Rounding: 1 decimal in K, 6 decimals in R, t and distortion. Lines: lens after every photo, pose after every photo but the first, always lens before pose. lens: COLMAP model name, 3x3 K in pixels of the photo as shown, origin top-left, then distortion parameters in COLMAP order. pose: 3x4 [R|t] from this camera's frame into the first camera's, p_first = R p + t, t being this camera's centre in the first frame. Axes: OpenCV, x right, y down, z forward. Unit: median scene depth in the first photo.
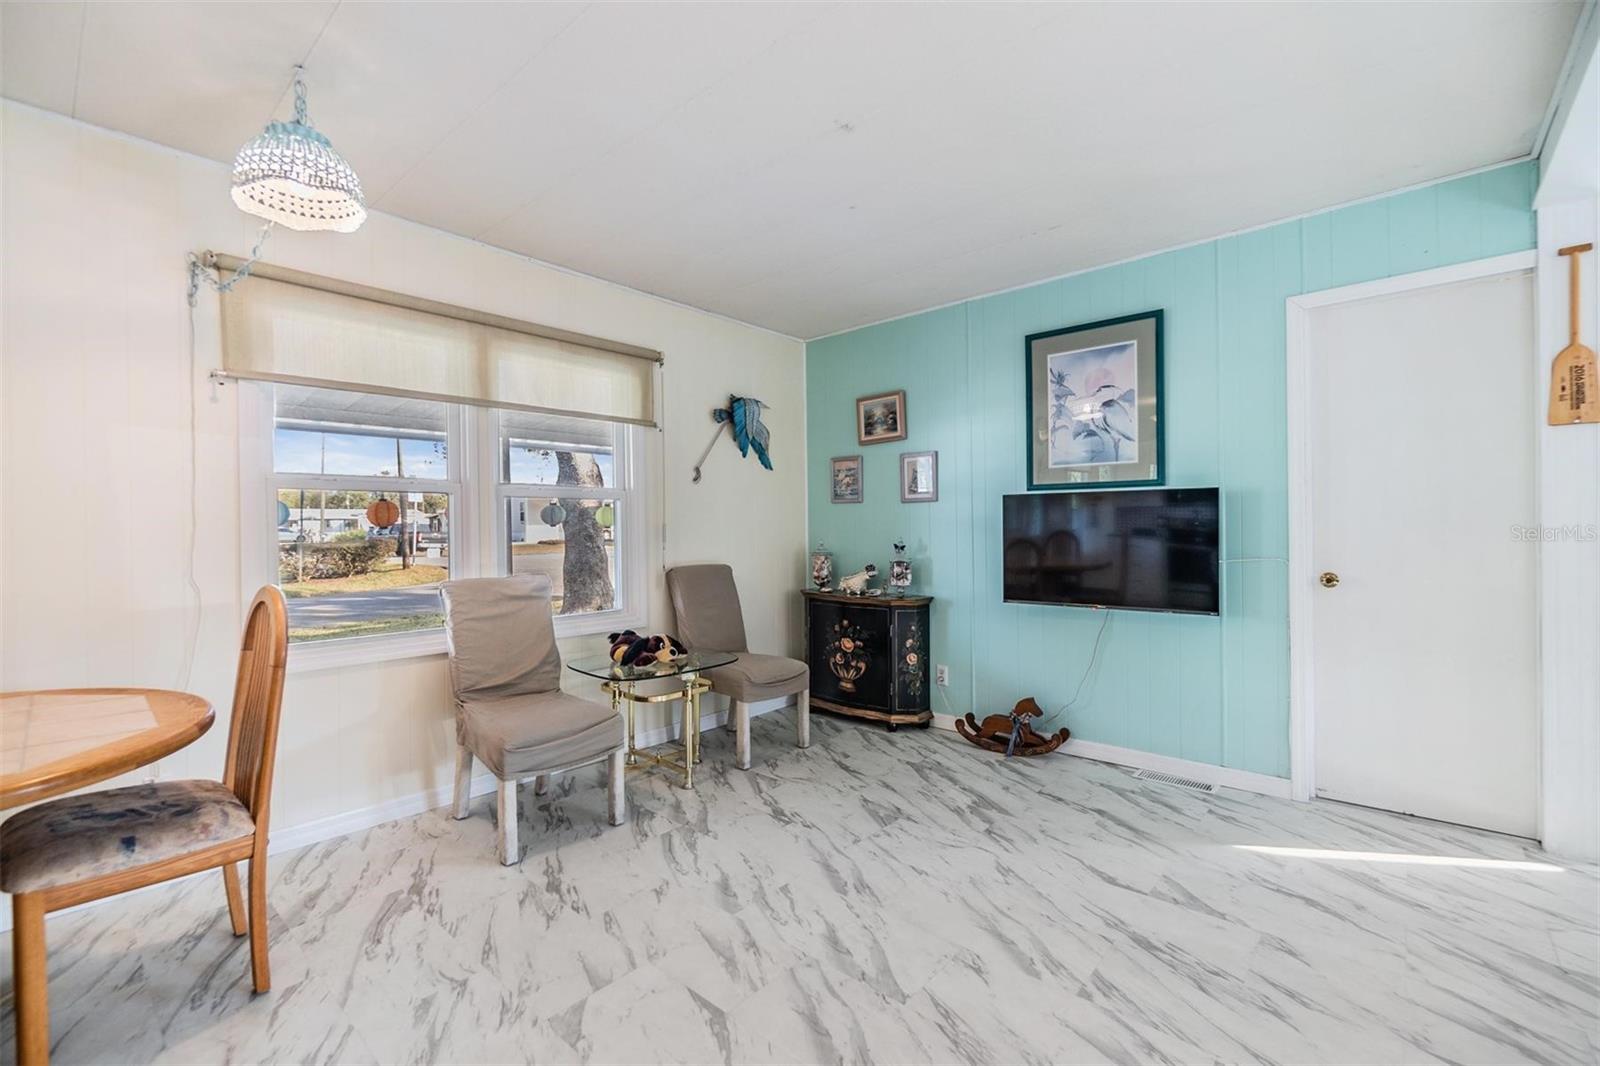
lens RADIAL K [[690.2, 0, 800.0], [0, 690.2, 533.0], [0, 0, 1]] dist [-0.000803, 0.000080]
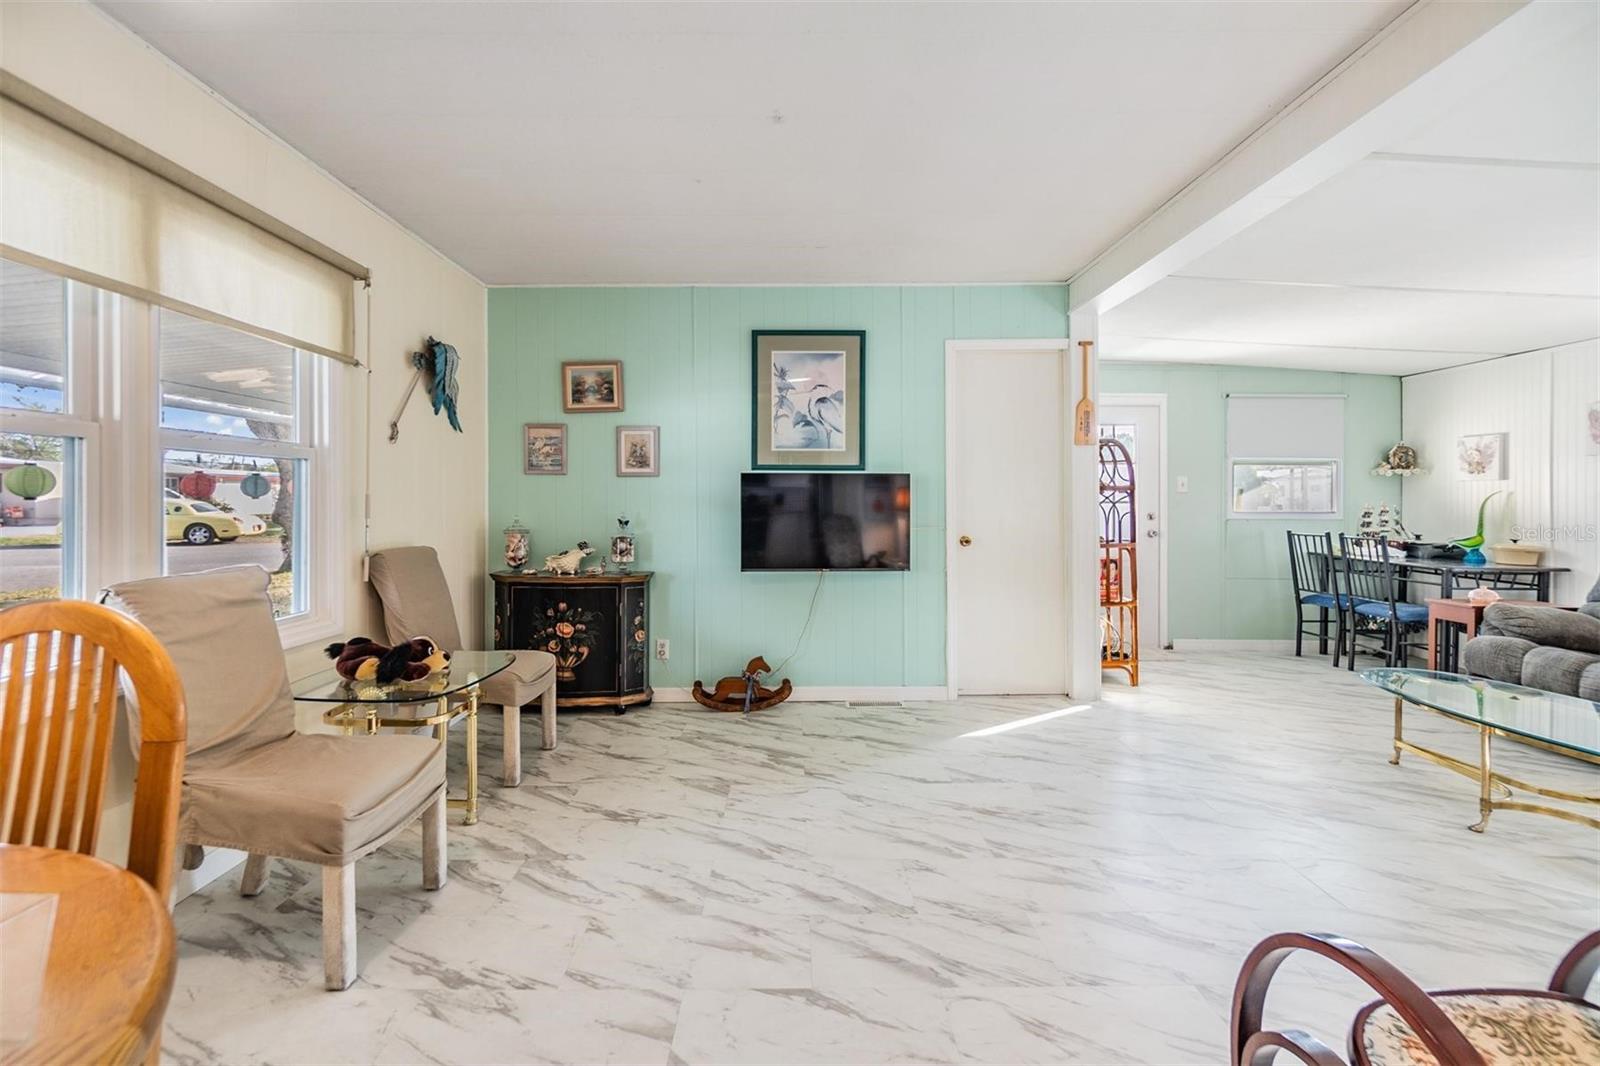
lens RADIAL K [[697.3, 0, 798.9], [0, 697.3, 500.6], [0, 0, 1]] dist [-0.002311, -0.000287]
pose [[0.748200, 0.010342, 0.663392, -0.364288], [-0.001366, 0.999900, -0.014047, 0.003721], [-0.663472, 0.009604, 0.748140, 0.117866]]
